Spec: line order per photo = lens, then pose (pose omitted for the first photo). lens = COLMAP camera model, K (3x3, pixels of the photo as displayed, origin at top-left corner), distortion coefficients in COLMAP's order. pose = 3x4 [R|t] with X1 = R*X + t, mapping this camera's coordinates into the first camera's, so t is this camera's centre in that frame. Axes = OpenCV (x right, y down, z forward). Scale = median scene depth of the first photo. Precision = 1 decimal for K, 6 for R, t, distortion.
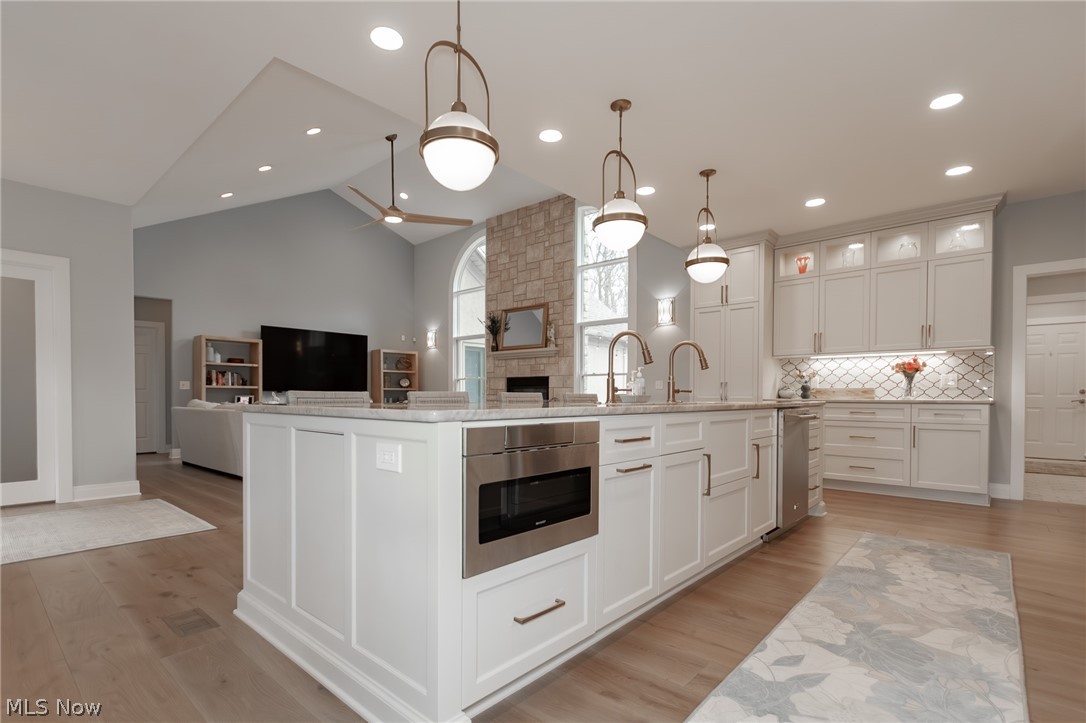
lens RADIAL K [[515.0, 0, 541.9], [0, 515.0, 401.0], [0, 0, 1]] dist [0.004187, -0.000268]
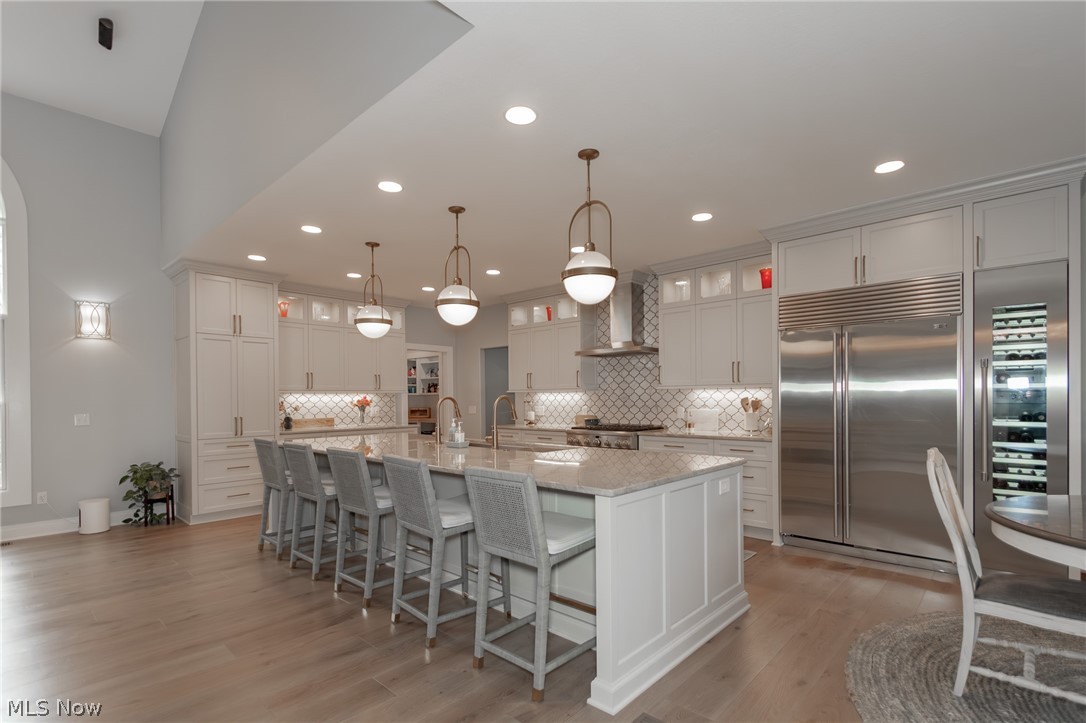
lens RADIAL K [[505.0, 0, 537.2], [0, 505.0, 400.8], [0, 0, 1]] dist [-0.000740, -0.000086]
pose [[0.024493, -0.007826, 0.999669, -0.405595], [0.019847, 0.999776, 0.007341, -0.044182], [-0.999503, 0.019661, 0.024643, 0.302884]]
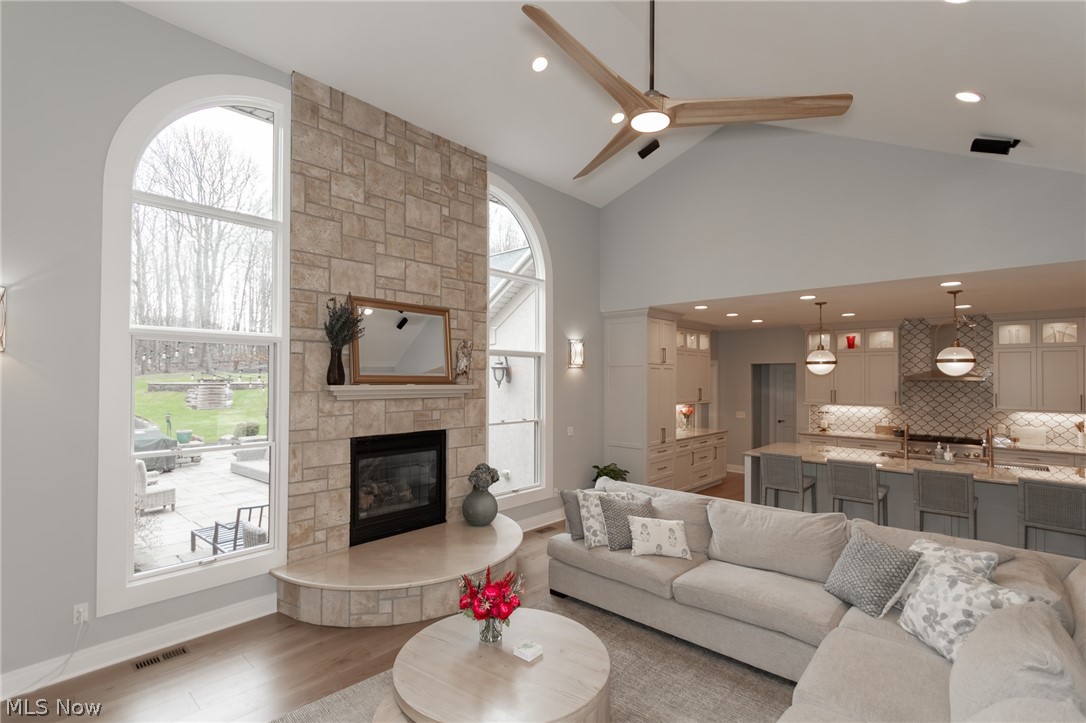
lens RADIAL K [[504.3, 0, 538.2], [0, 504.3, 372.7], [0, 0, 1]] dist [0.003421, -0.000375]
pose [[0.019658, 0.007569, 0.999778, -0.598715], [0.004626, 0.999960, -0.007661, -0.113726], [-0.999796, 0.004775, 0.019622, 0.909580]]
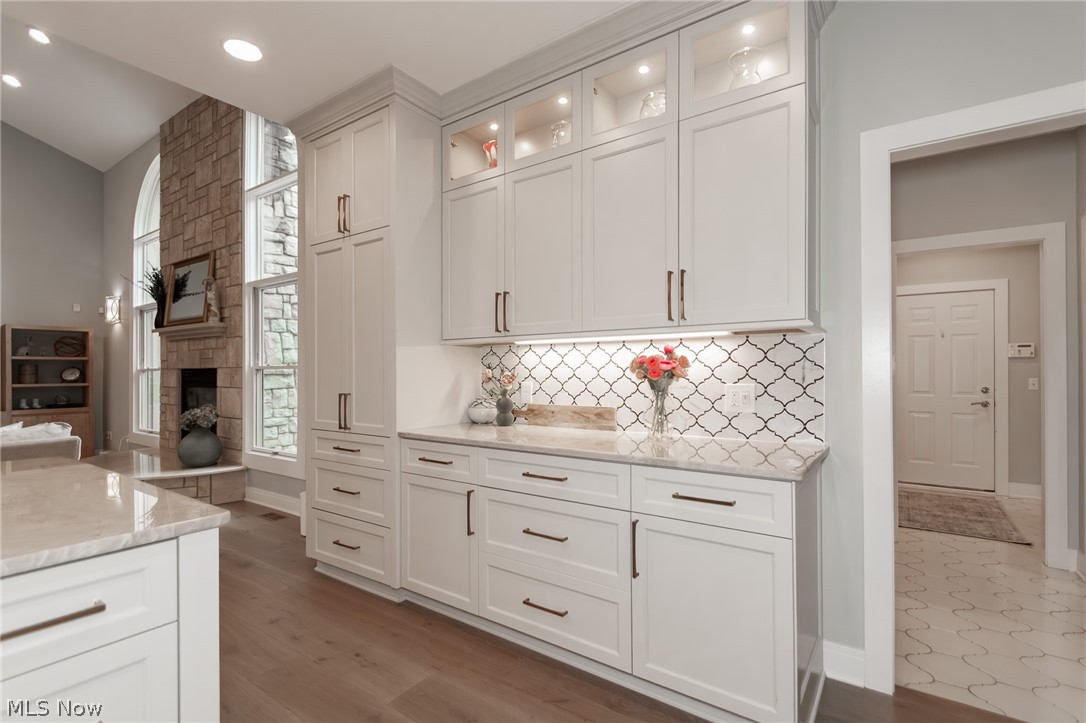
lens RADIAL K [[506.0, 0, 547.1], [0, 506.0, 373.3], [0, 0, 1]] dist [0.001593, -0.000110]
pose [[0.993497, -0.004361, 0.113775, 0.350819], [0.005525, 0.999936, -0.009916, -0.035021], [-0.113724, 0.010480, 0.993457, 0.357916]]
